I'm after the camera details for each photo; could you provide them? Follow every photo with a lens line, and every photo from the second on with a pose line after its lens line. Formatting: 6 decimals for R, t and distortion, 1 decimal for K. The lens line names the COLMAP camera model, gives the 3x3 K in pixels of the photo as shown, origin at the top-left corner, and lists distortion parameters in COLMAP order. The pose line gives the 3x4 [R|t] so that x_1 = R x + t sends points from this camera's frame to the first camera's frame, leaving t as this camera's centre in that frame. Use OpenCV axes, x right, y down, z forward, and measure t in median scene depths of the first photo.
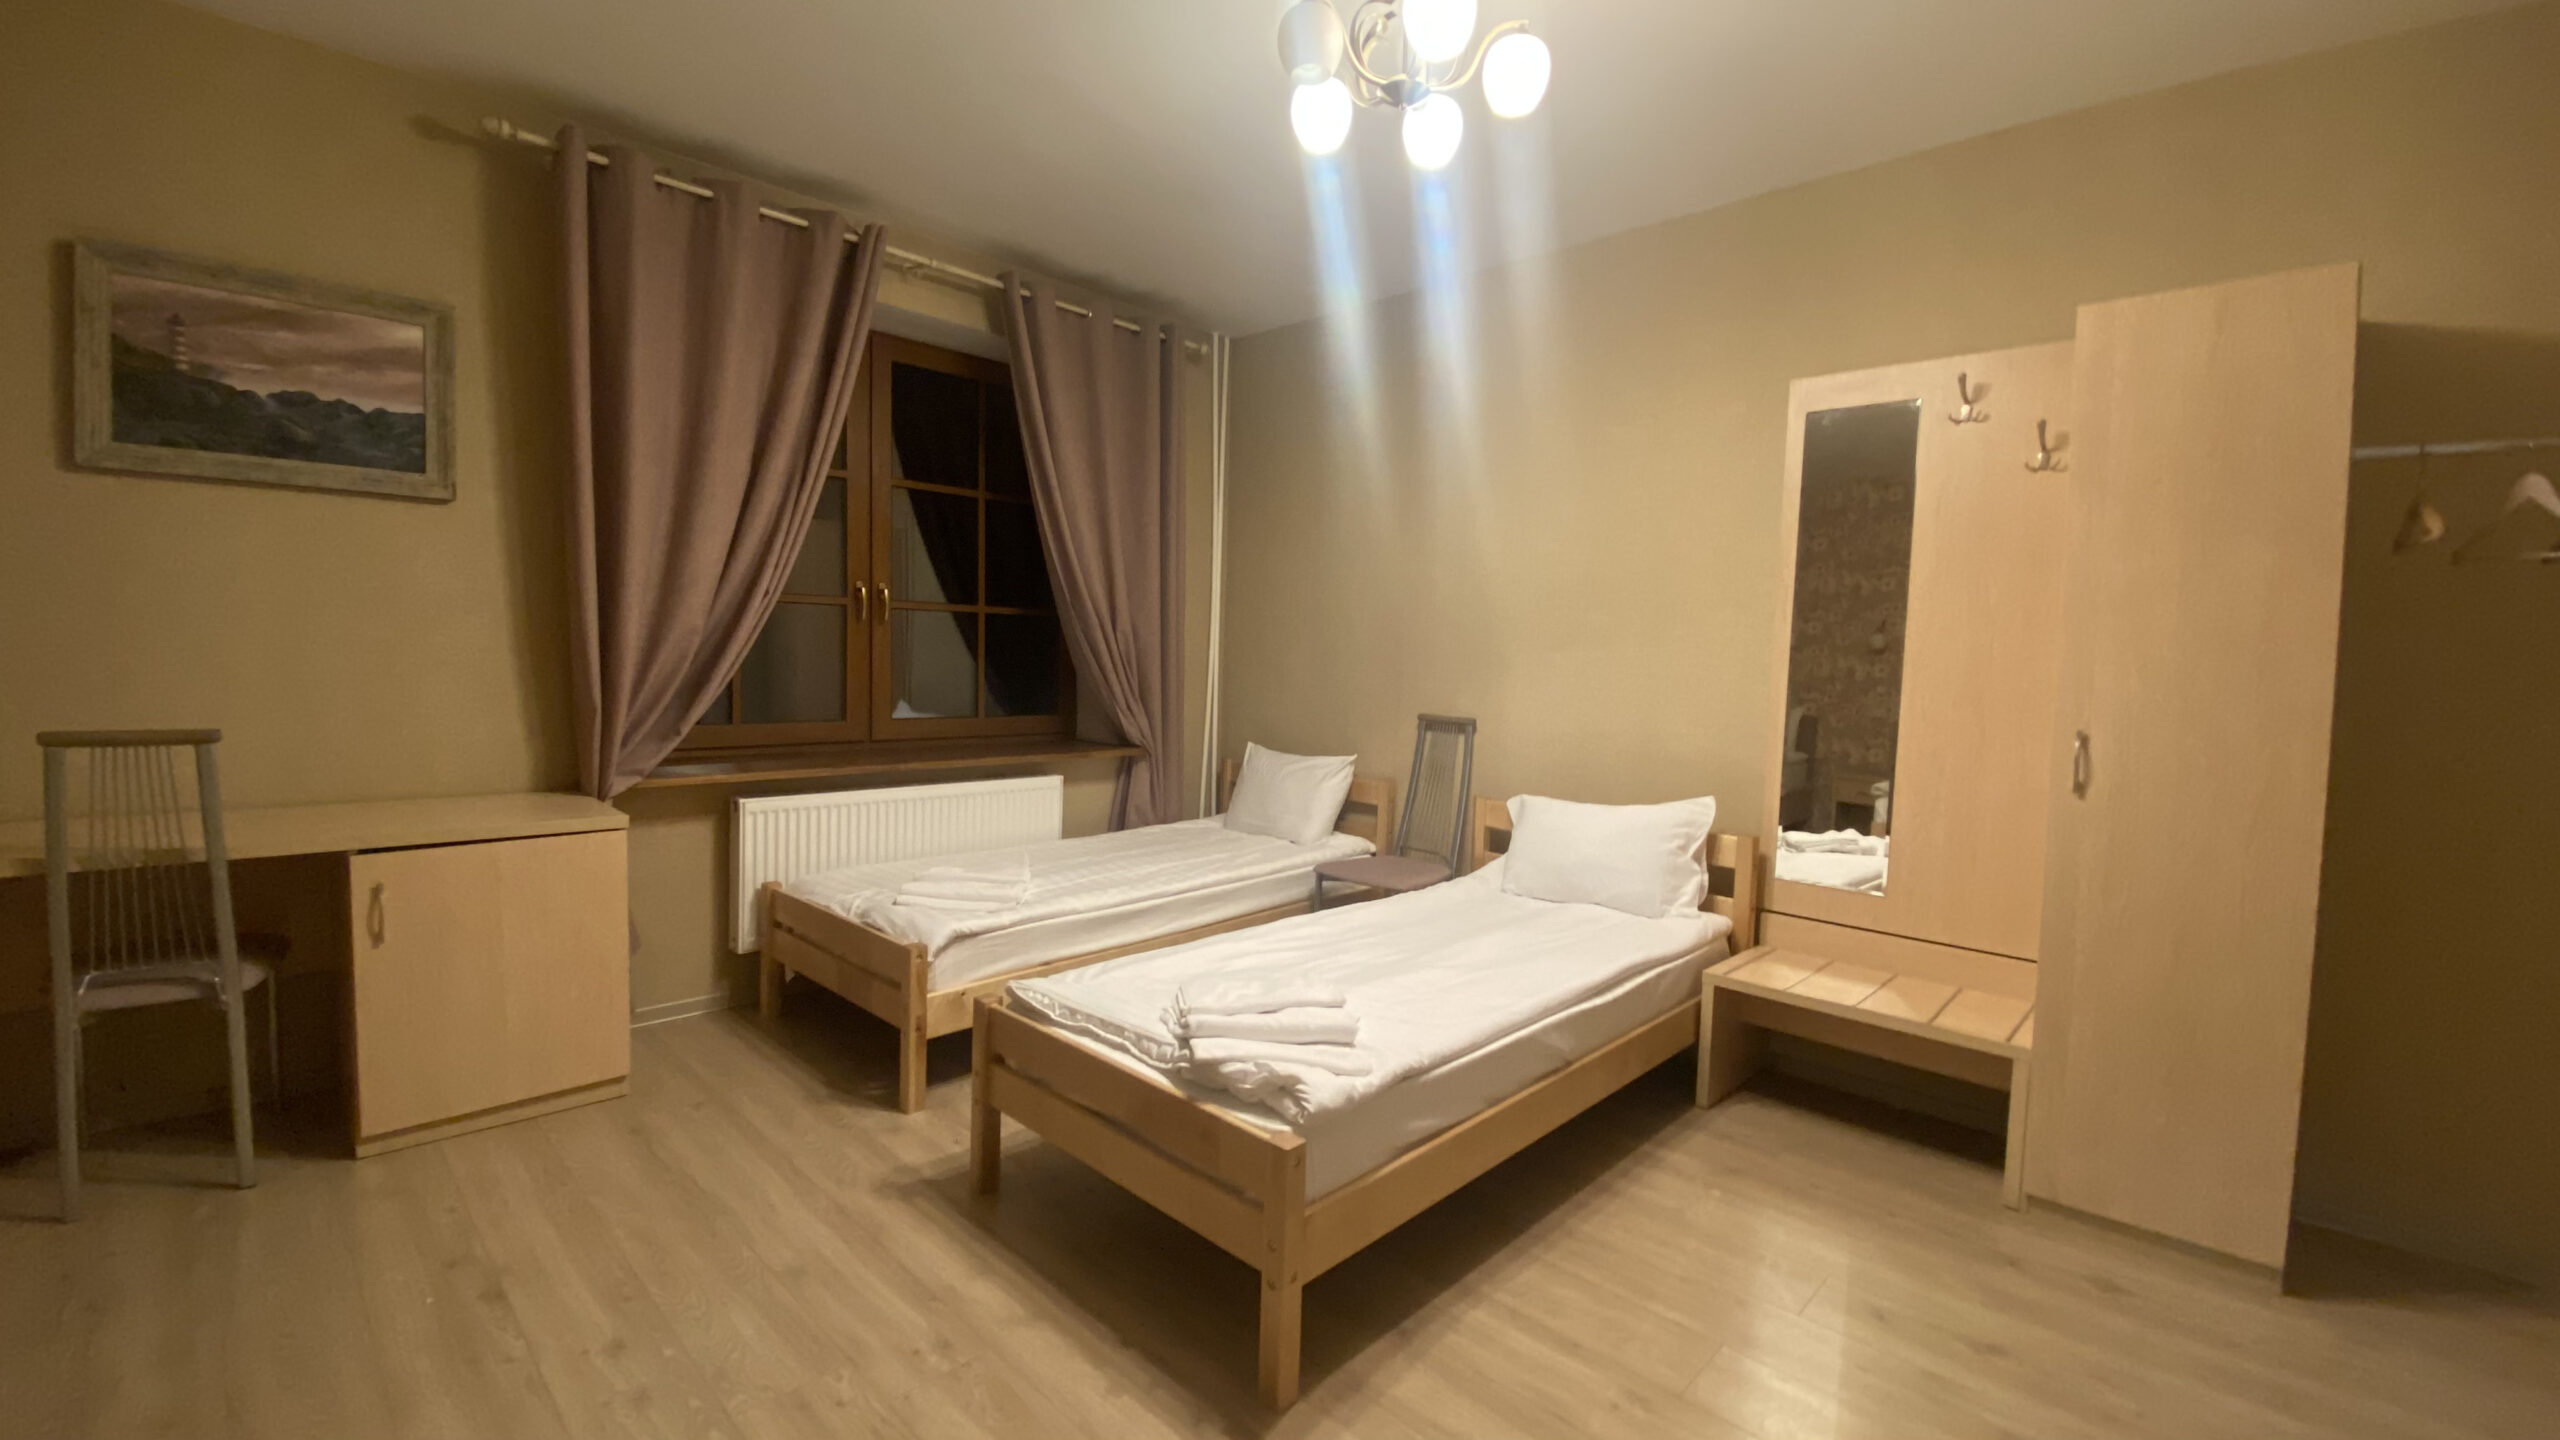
lens RADIAL K [[1003.0, 0, 1280.0], [0, 1003.0, 720.0], [0, 0, 1]] dist [0.001084, -0.013444]
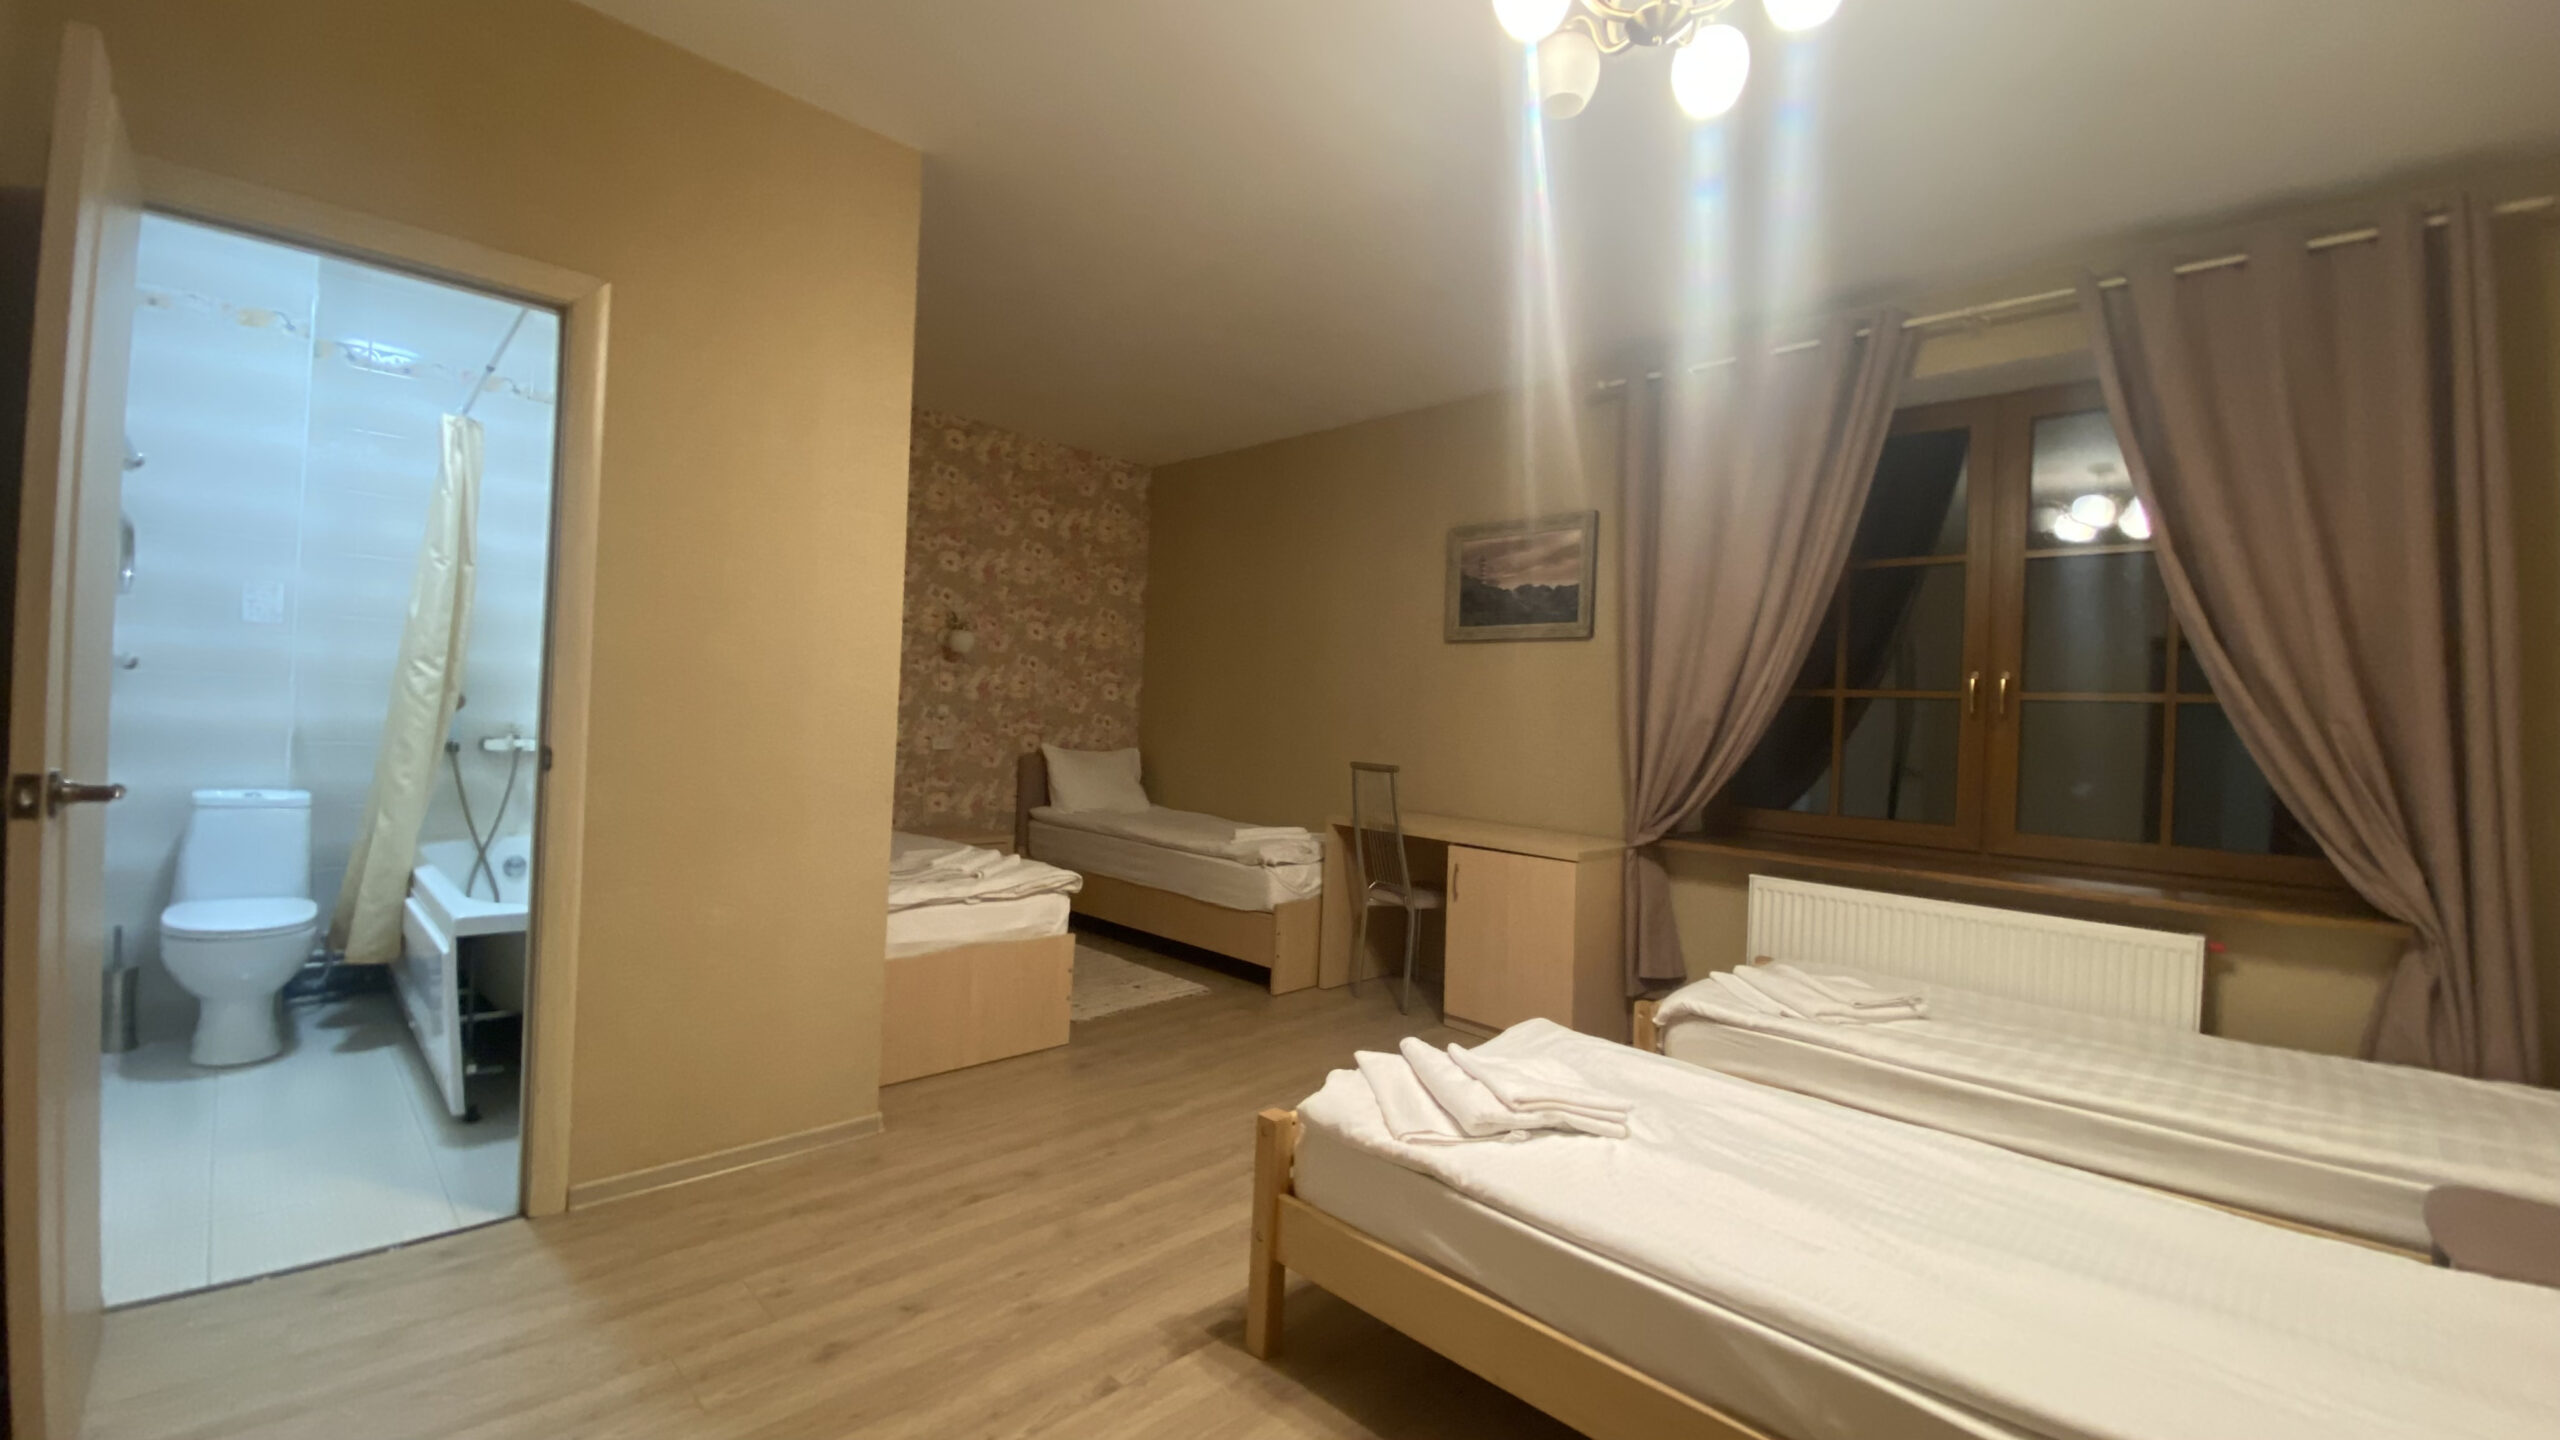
lens RADIAL K [[1003.0, 0, 1280.0], [0, 1003.0, 720.0], [0, 0, 1]] dist [0.001084, -0.013444]
pose [[-0.008587, -0.027889, -0.999574, 0.752534], [-0.113639, 0.993162, -0.026734, -0.001449], [0.993485, 0.113362, -0.011698, 0.618626]]
